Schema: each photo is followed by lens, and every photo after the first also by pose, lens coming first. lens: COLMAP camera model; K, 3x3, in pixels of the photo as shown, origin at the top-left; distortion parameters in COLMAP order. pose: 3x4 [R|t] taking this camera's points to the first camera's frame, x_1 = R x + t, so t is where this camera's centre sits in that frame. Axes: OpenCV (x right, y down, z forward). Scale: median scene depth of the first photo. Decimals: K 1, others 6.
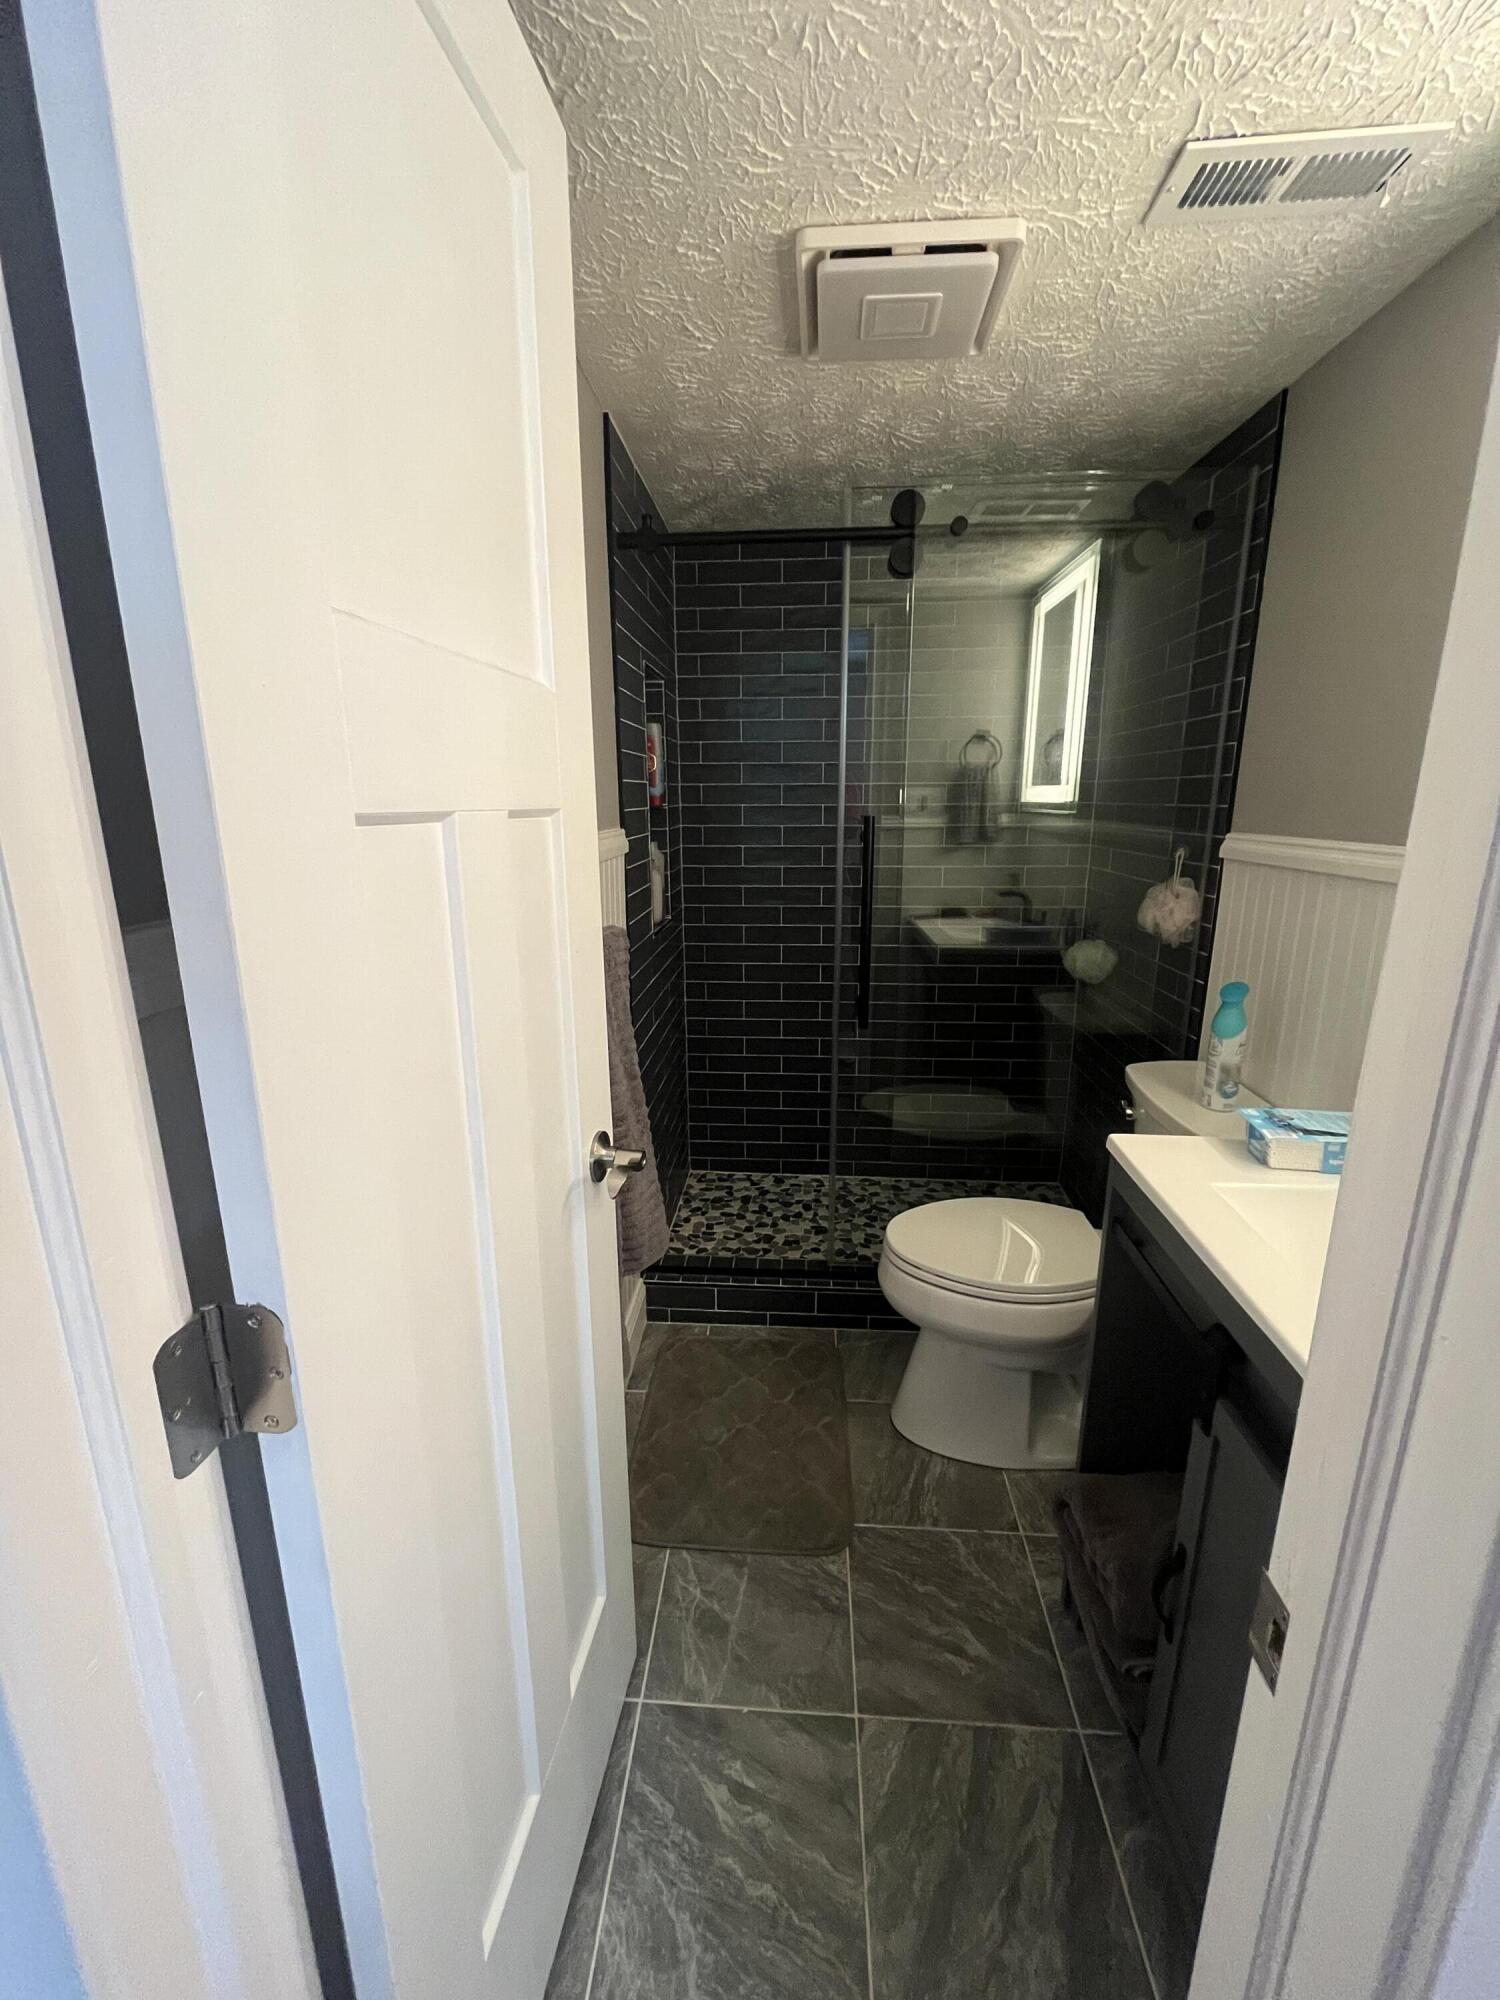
lens RADIAL K [[811.9, 0, 757.7], [0, 811.9, 1001.3], [0, 0, 1]] dist [-0.006824, 0.001179]
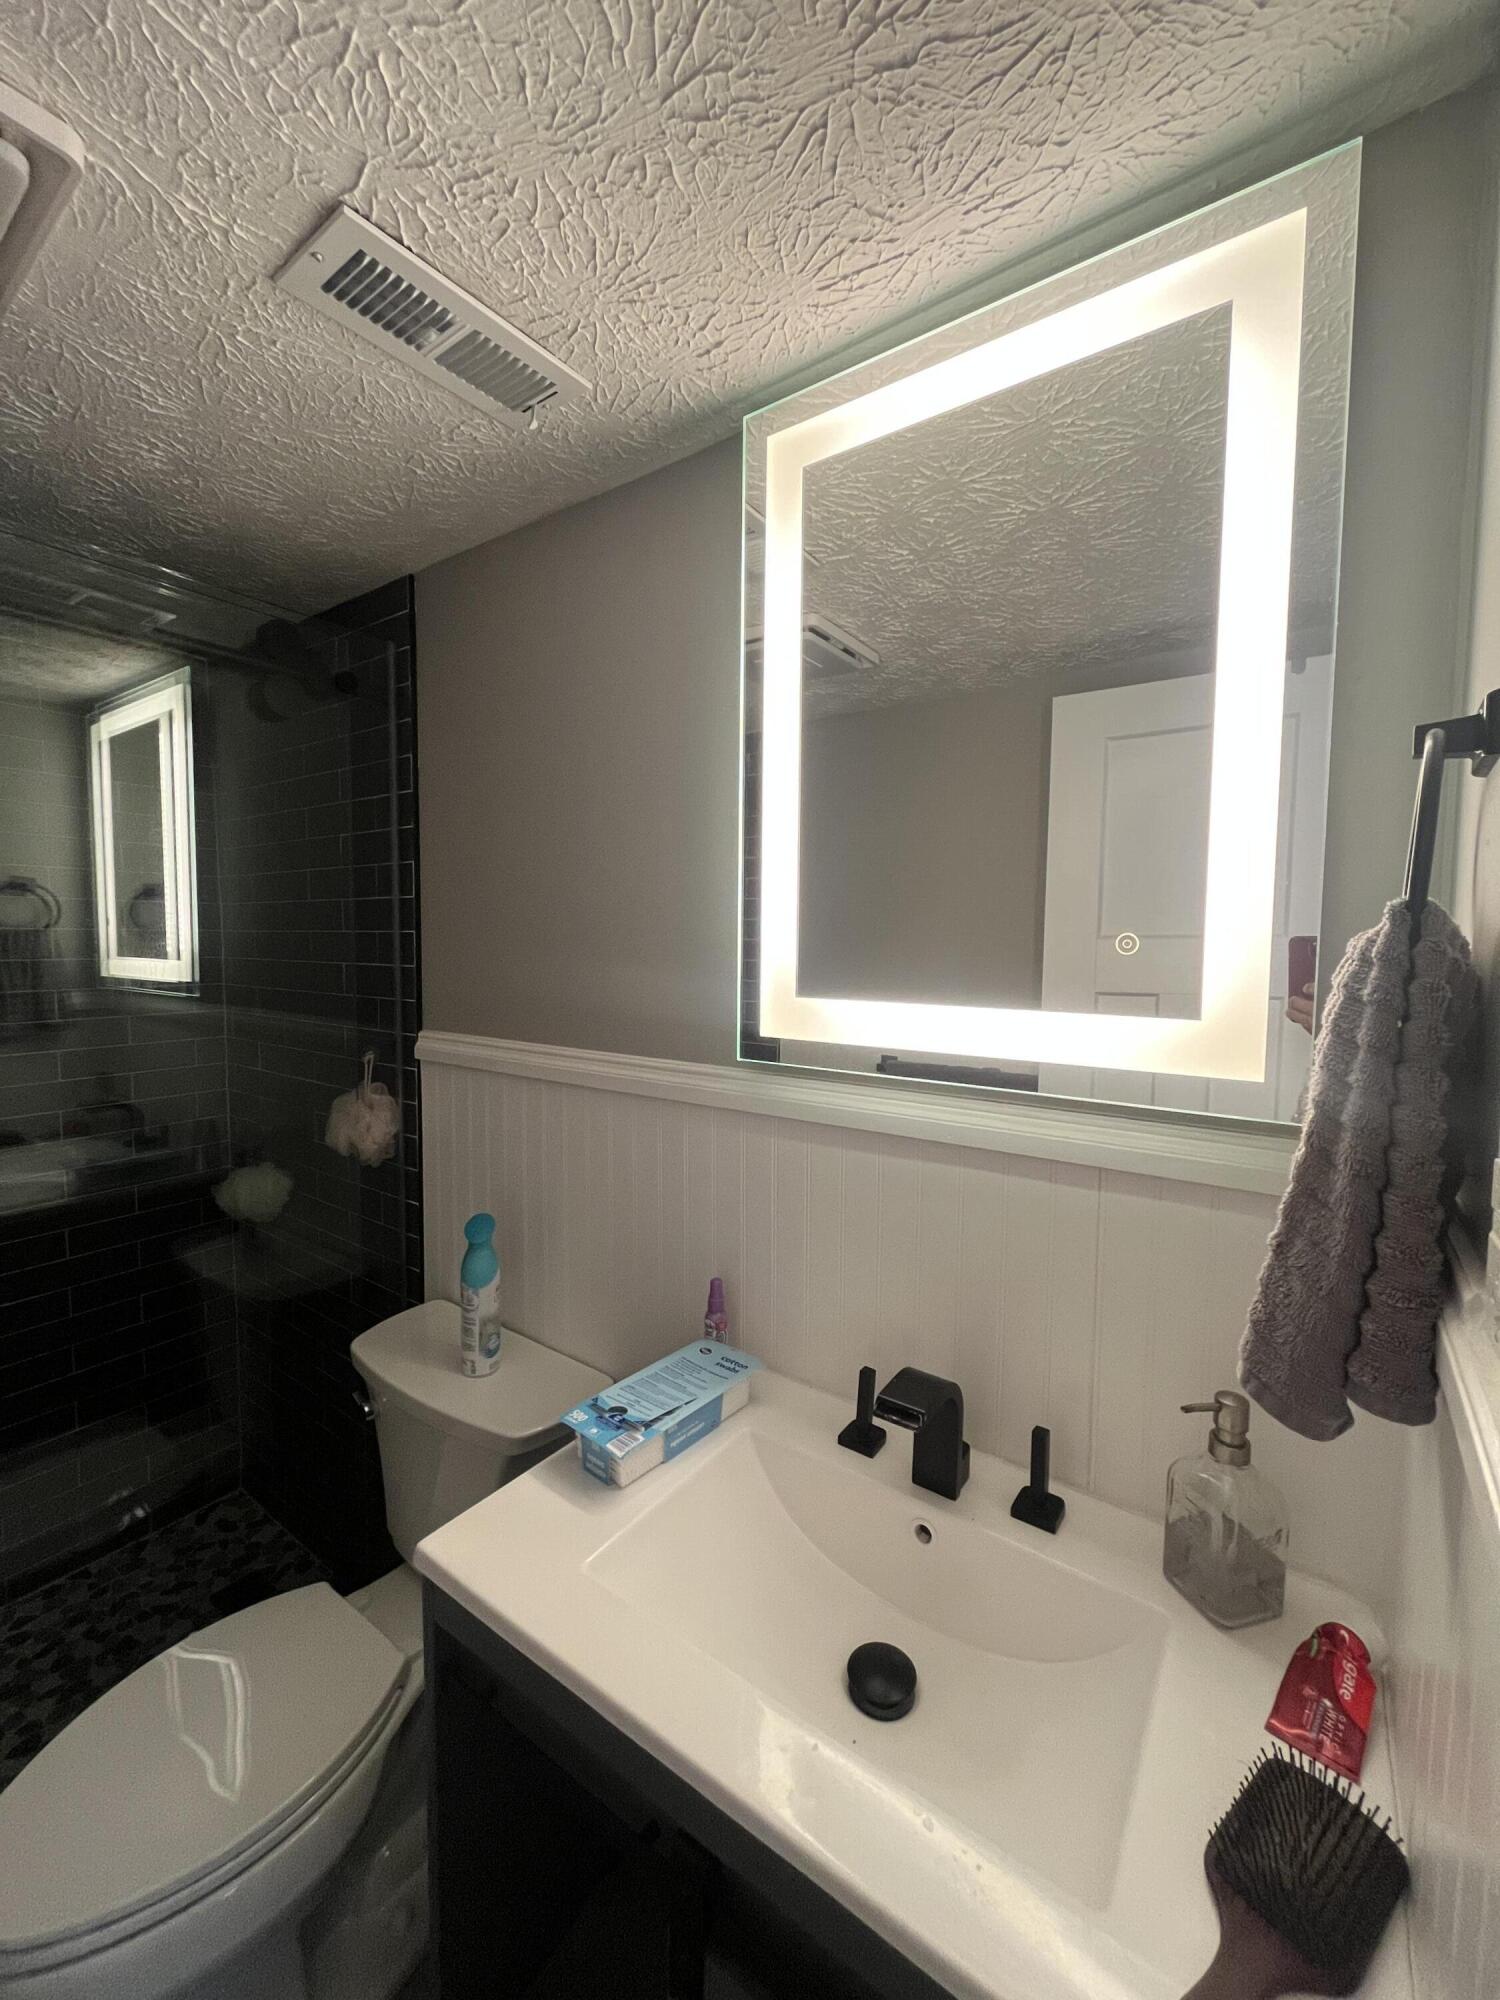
lens RADIAL K [[811.9, 0, 755.1], [0, 811.9, 1003.0], [0, 0, 1]] dist [-0.006824, 0.001179]
pose [[0.531246, -0.045667, 0.845986, 0.034058], [0.189454, 0.979663, -0.066087, -0.113729], [-0.825763, 0.195384, 0.529094, 0.239185]]
